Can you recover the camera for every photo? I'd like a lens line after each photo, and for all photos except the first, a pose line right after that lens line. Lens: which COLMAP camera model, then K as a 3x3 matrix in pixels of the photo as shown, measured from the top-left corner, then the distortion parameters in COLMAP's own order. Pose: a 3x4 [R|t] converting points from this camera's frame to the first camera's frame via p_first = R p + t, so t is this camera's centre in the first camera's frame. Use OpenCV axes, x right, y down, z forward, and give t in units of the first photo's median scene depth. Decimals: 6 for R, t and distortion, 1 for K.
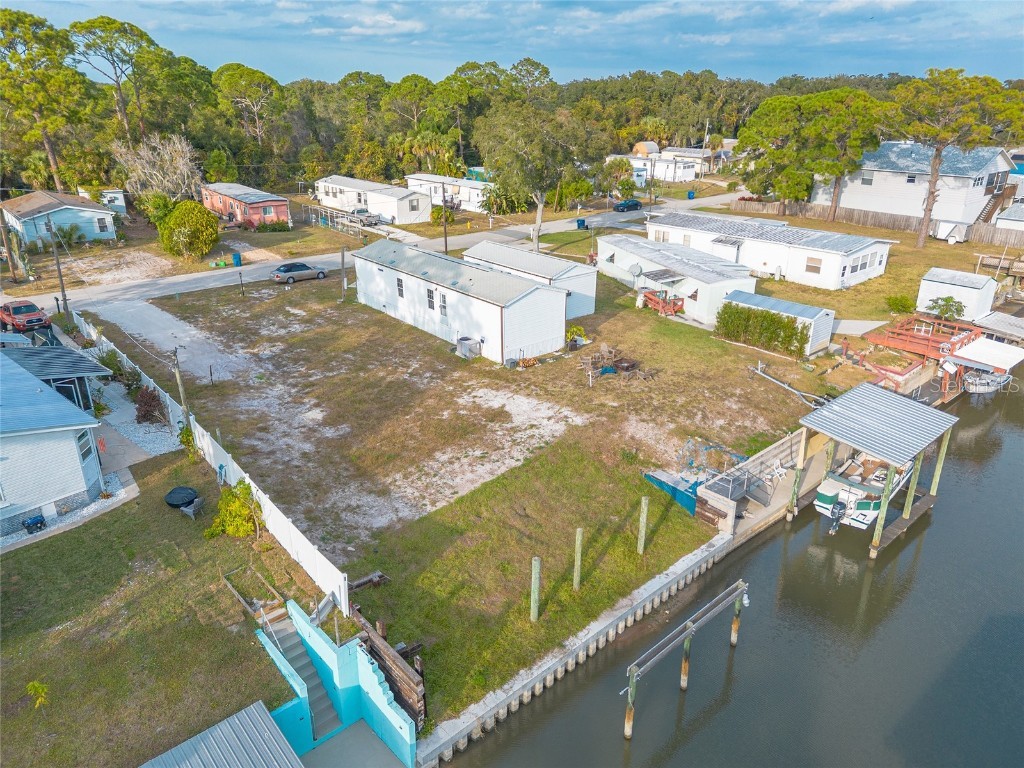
lens RADIAL K [[721.0, 0, 515.0], [0, 721.0, 383.1], [0, 0, 1]] dist [0.084127, -0.086396]
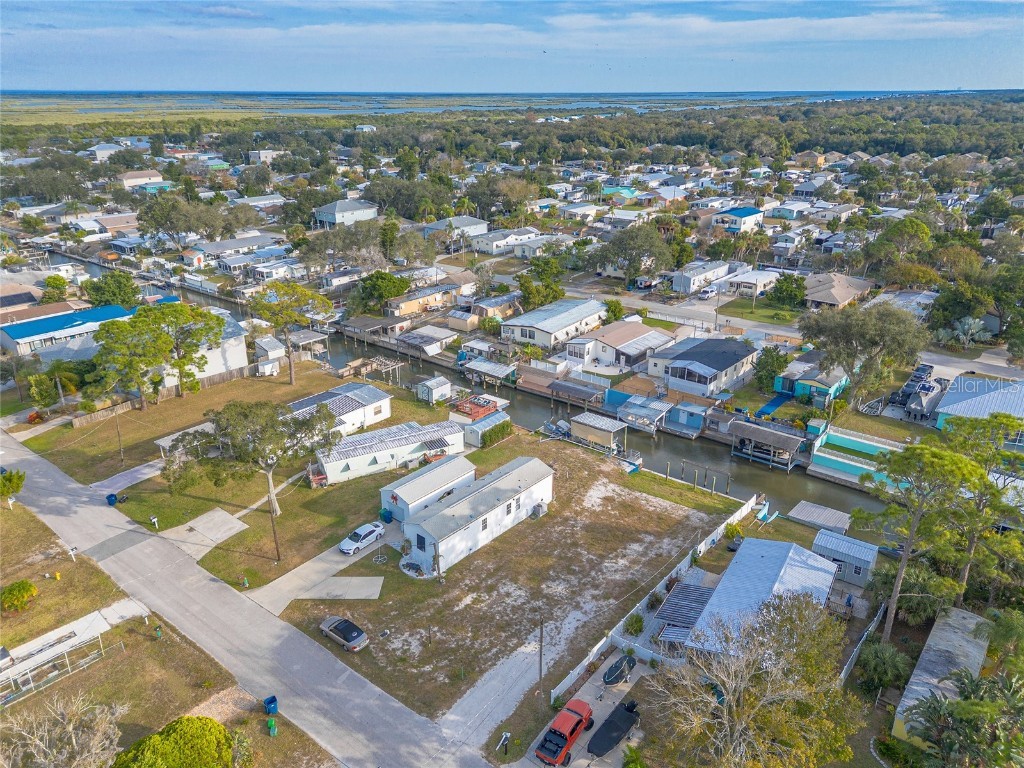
lens RADIAL K [[713.0, 0, 512.0], [0, 713.0, 384.0], [0, 0, 1]] dist [0.088814, -0.093570]
pose [[-0.165574, -0.369045, 0.914544, -1.838049], [0.368840, 0.836872, 0.404479, -1.238847], [-0.914627, 0.404291, -0.002445, 1.112551]]
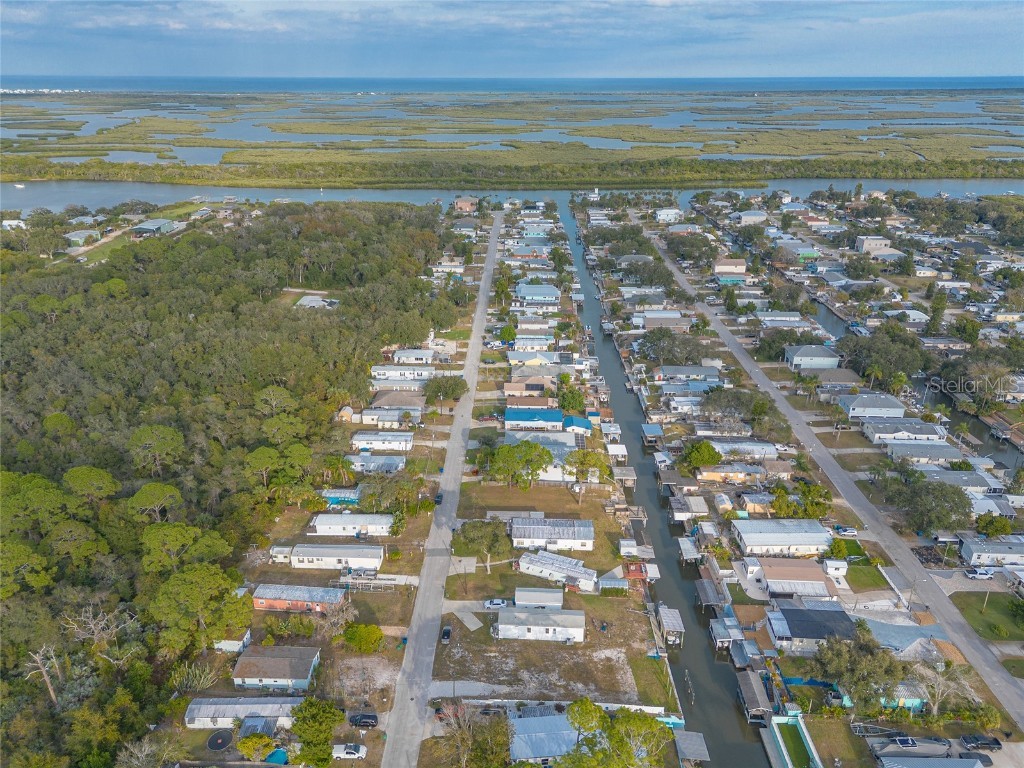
lens RADIAL K [[723.1, 0, 520.5], [0, 723.1, 383.9], [0, 0, 1]] dist [0.114677, -0.195713]
pose [[0.672091, -0.276859, 0.686762, -2.623307], [0.266767, 0.955722, 0.124218, -1.976230], [-0.690745, 0.099720, 0.716189, -1.645861]]
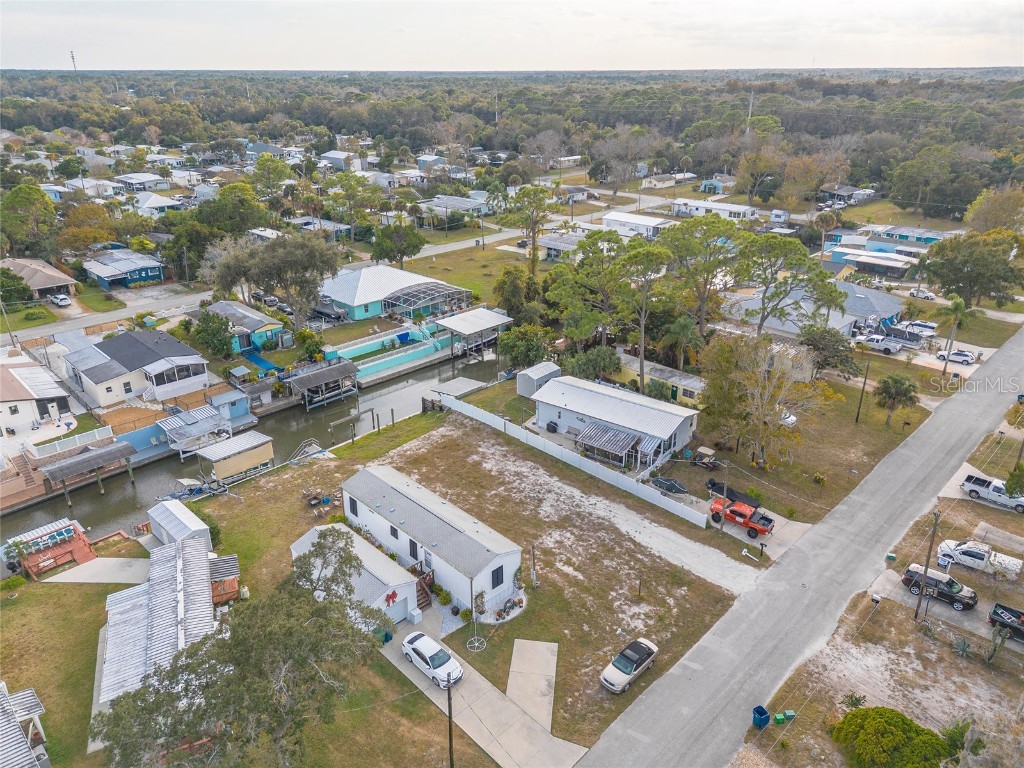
lens RADIAL K [[720.2, 0, 505.6], [0, 720.2, 384.1], [0, 0, 1]] dist [0.081983, -0.070377]
pose [[-0.997822, 0.027973, -0.059744, -0.207551], [-0.022708, 0.704654, 0.709188, -1.545150], [0.061937, 0.709000, -0.702484, 2.234700]]
